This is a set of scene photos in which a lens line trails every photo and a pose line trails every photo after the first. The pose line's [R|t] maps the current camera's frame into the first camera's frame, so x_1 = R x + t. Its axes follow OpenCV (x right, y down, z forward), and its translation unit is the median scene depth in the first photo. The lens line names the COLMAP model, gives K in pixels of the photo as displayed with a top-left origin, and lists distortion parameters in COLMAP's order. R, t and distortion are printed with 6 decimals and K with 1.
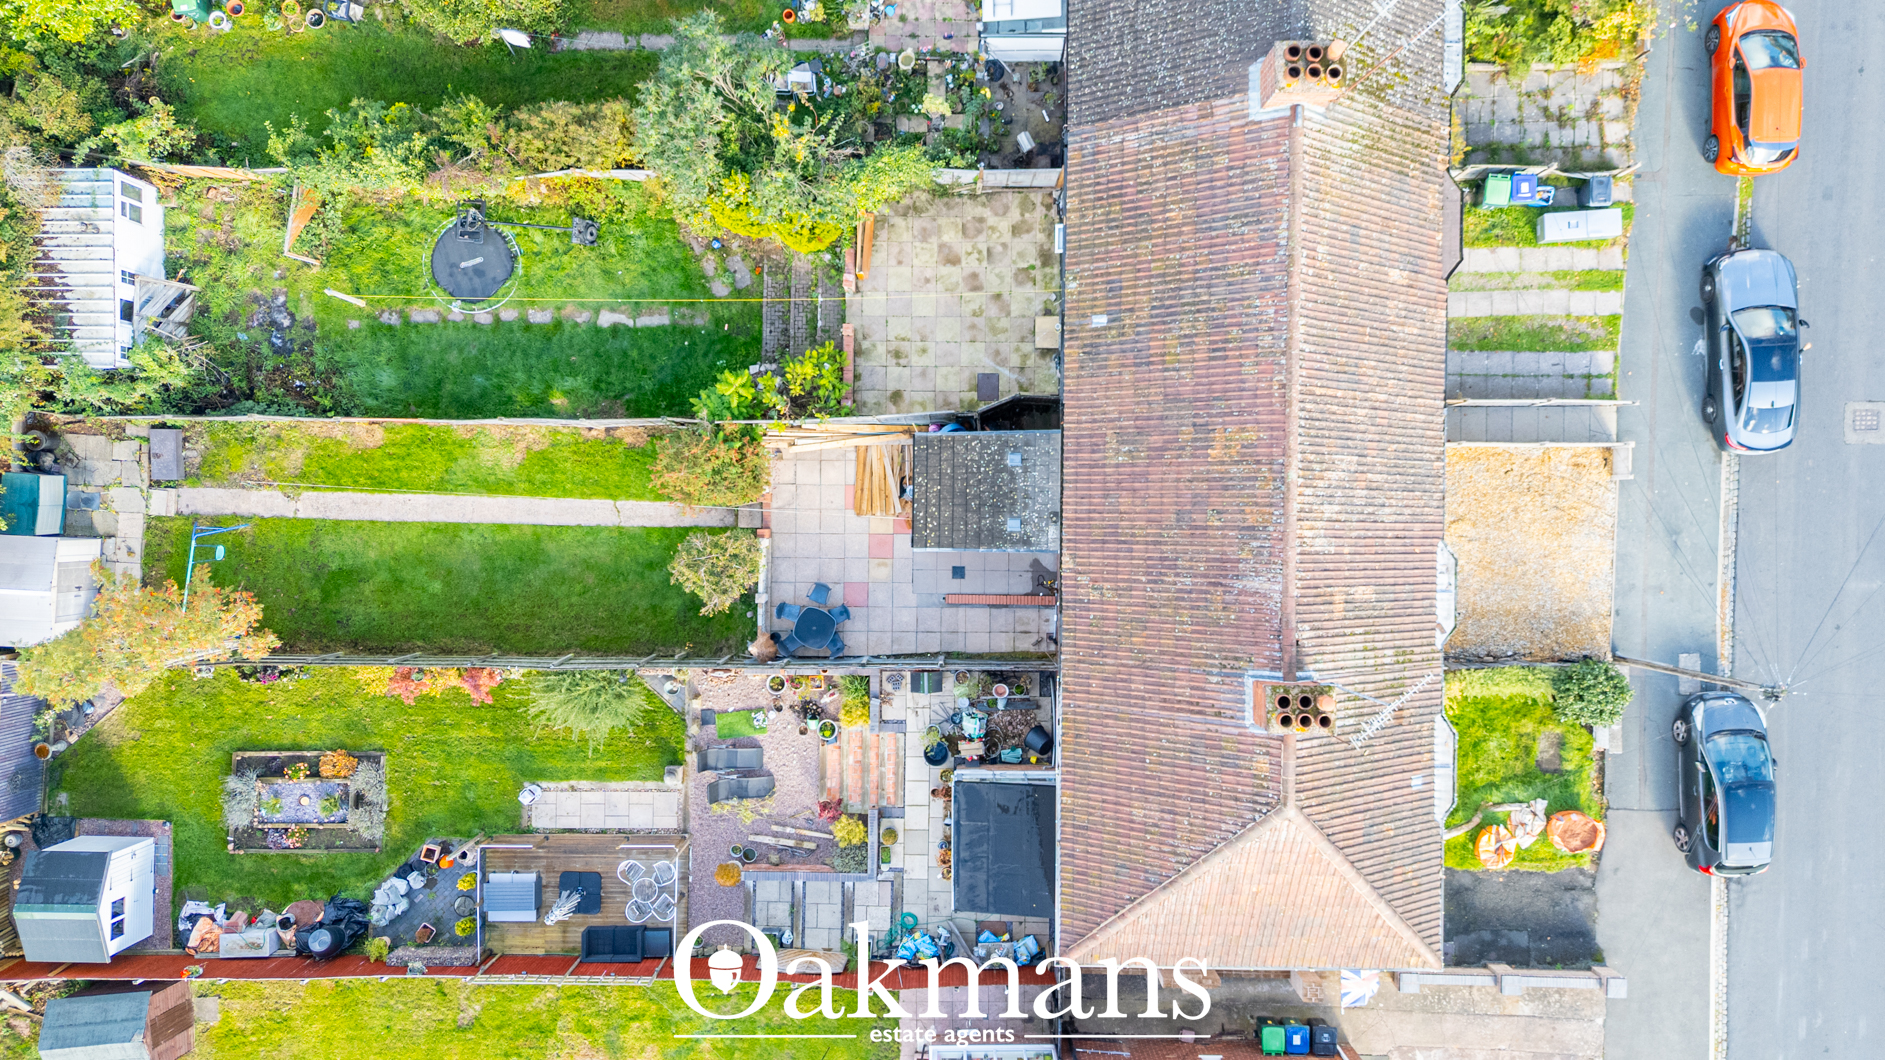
lens RADIAL K [[1390.6, 0, 942.5], [0, 1390.6, 530.0], [0, 0, 1]] dist [0.078726, -0.079882]
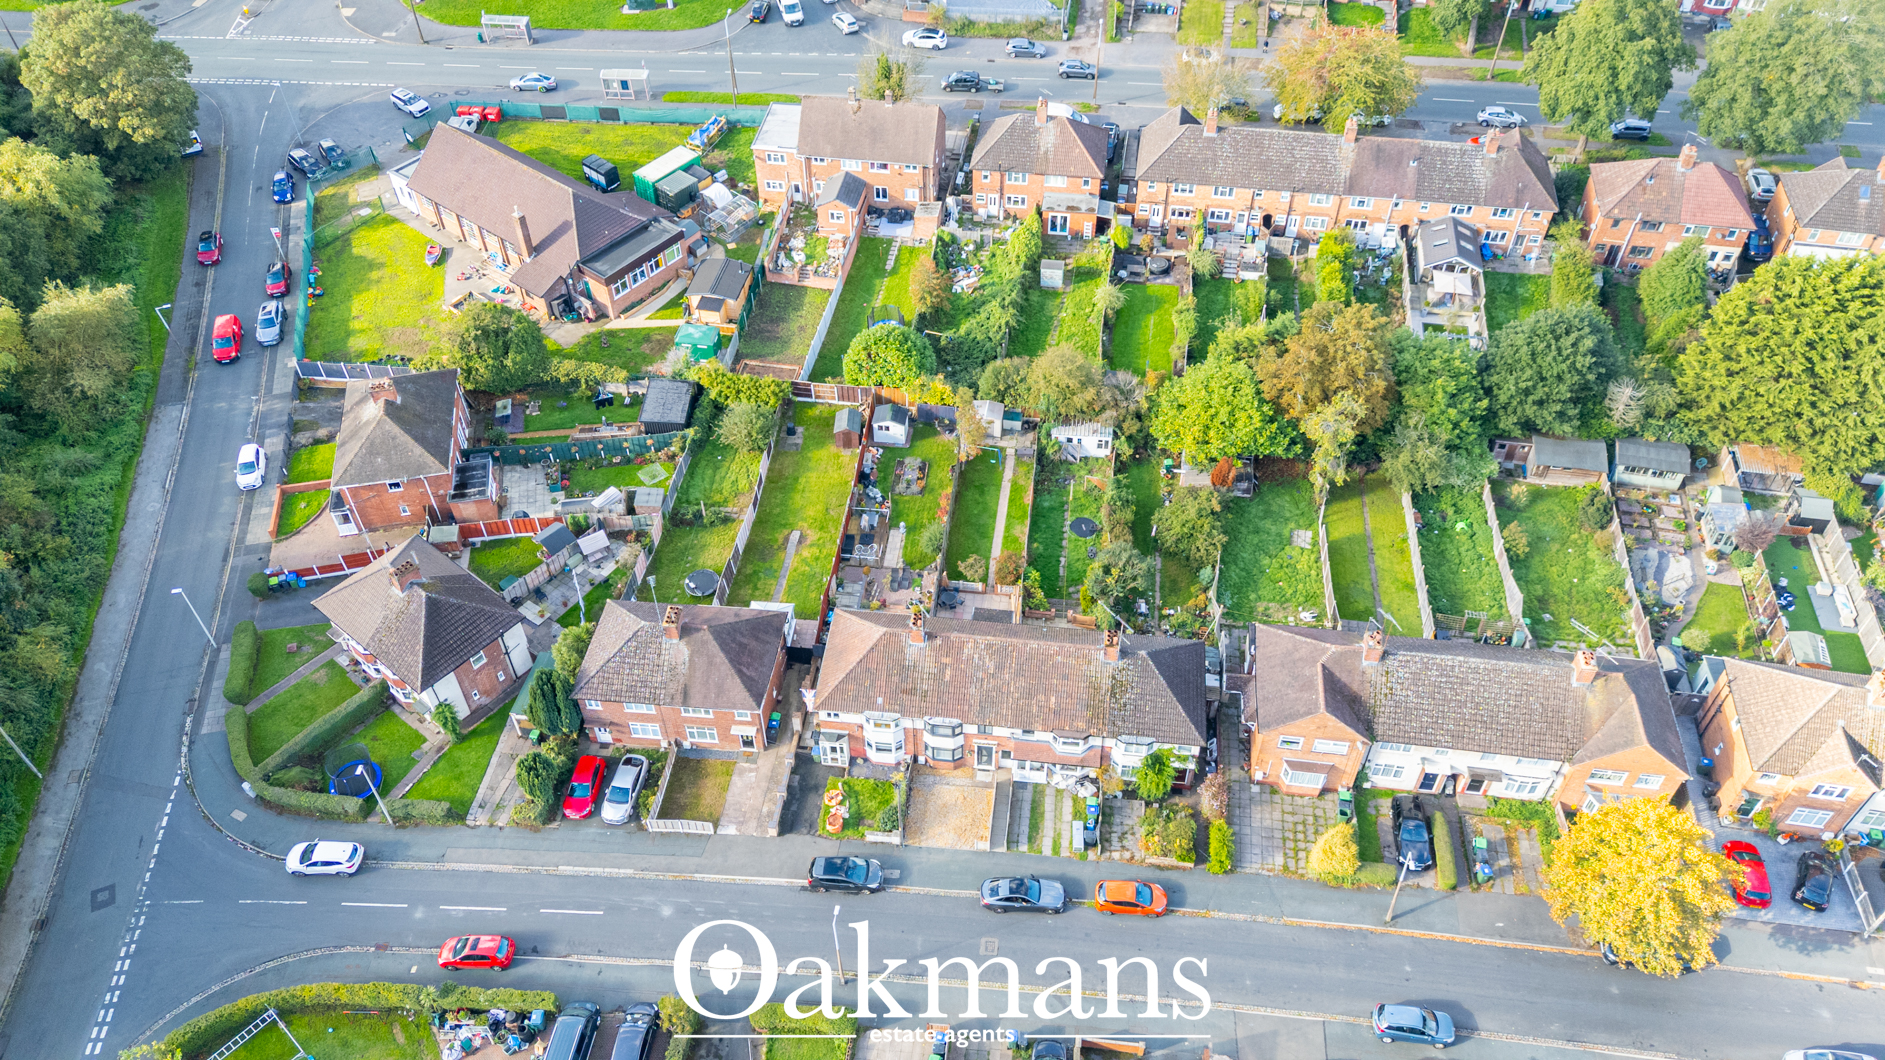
lens RADIAL K [[1390.6, 0, 942.5], [0, 1390.6, 530.0], [0, 0, 1]] dist [0.078726, -0.079882]
pose [[-0.109886, 0.714268, -0.691192, 1.761061], [-0.993932, -0.075491, 0.080004, -0.132298], [0.004965, 0.695789, 0.718229, -1.122079]]
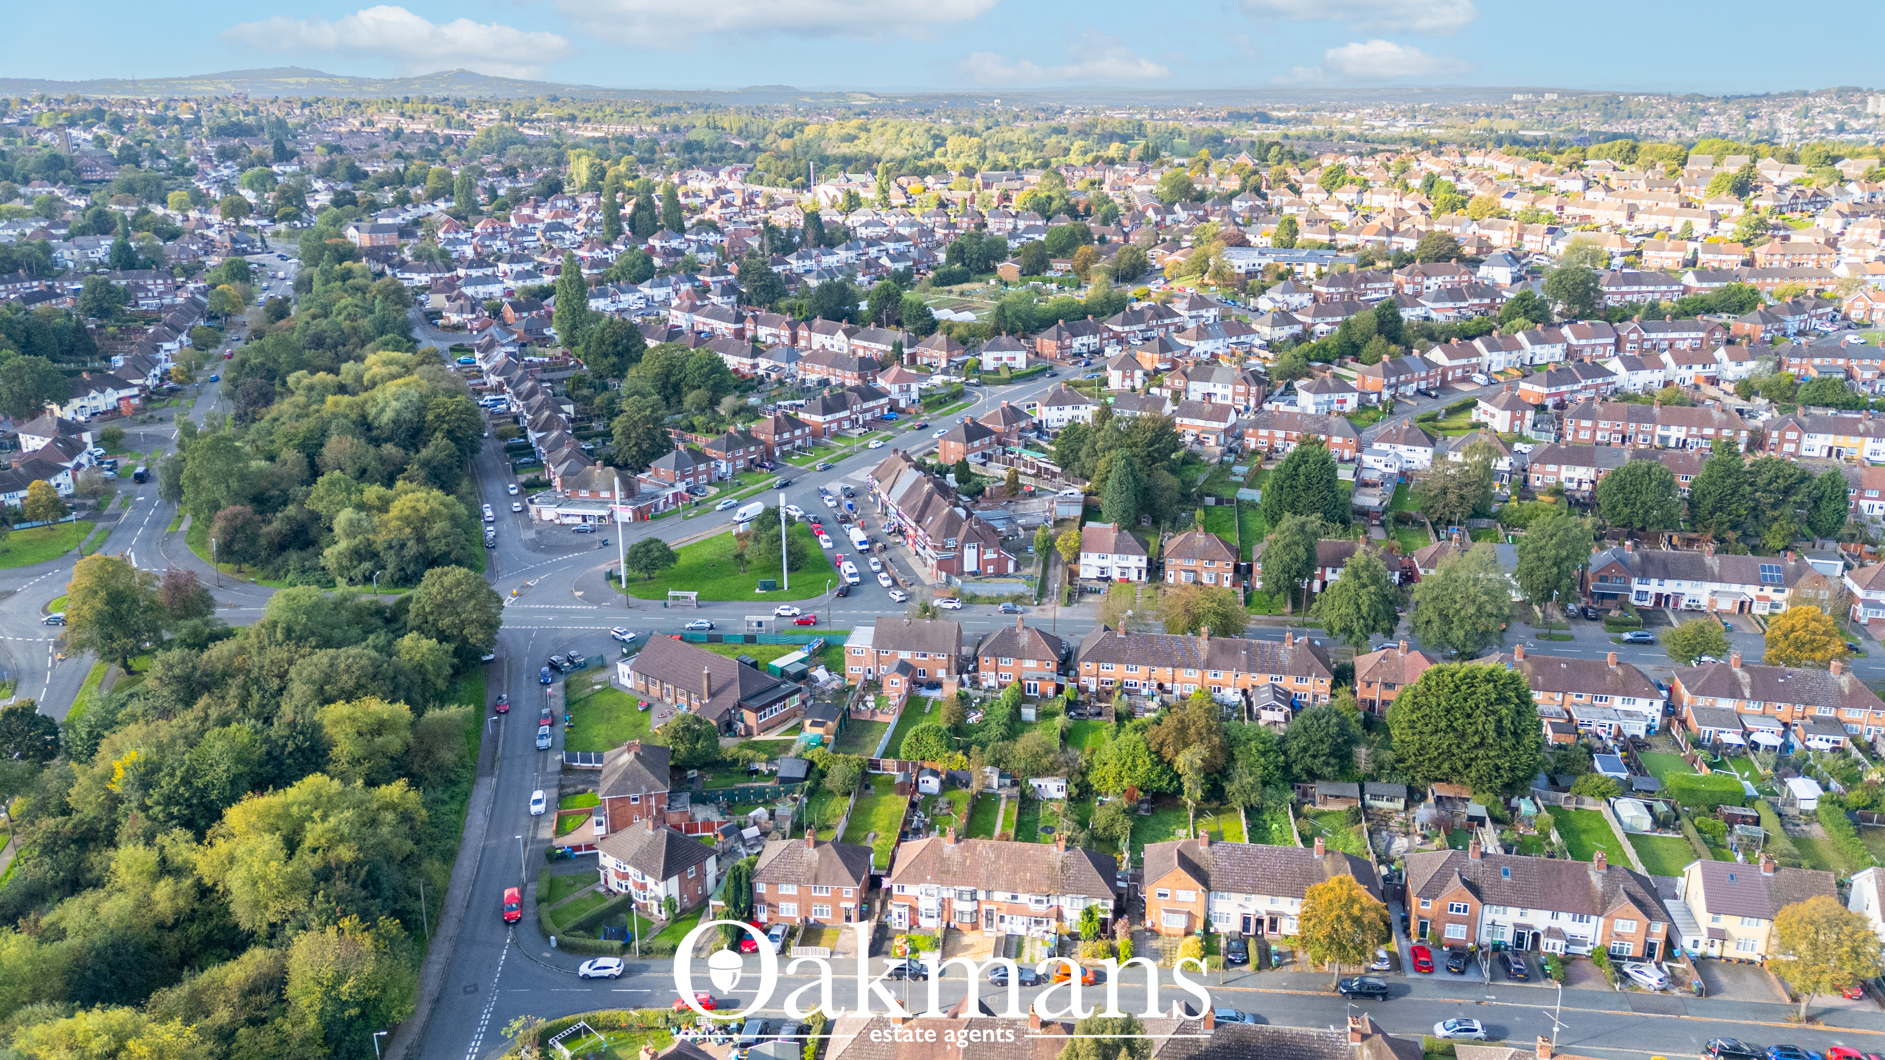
lens RADIAL K [[1390.6, 0, 942.5], [0, 1390.6, 530.0], [0, 0, 1]] dist [0.078726, -0.079882]
pose [[-0.113834, 0.298356, -0.947642, 4.034526], [-0.993499, -0.035230, 0.108251, -0.317173], [-0.001088, 0.953804, 0.300427, -1.454164]]
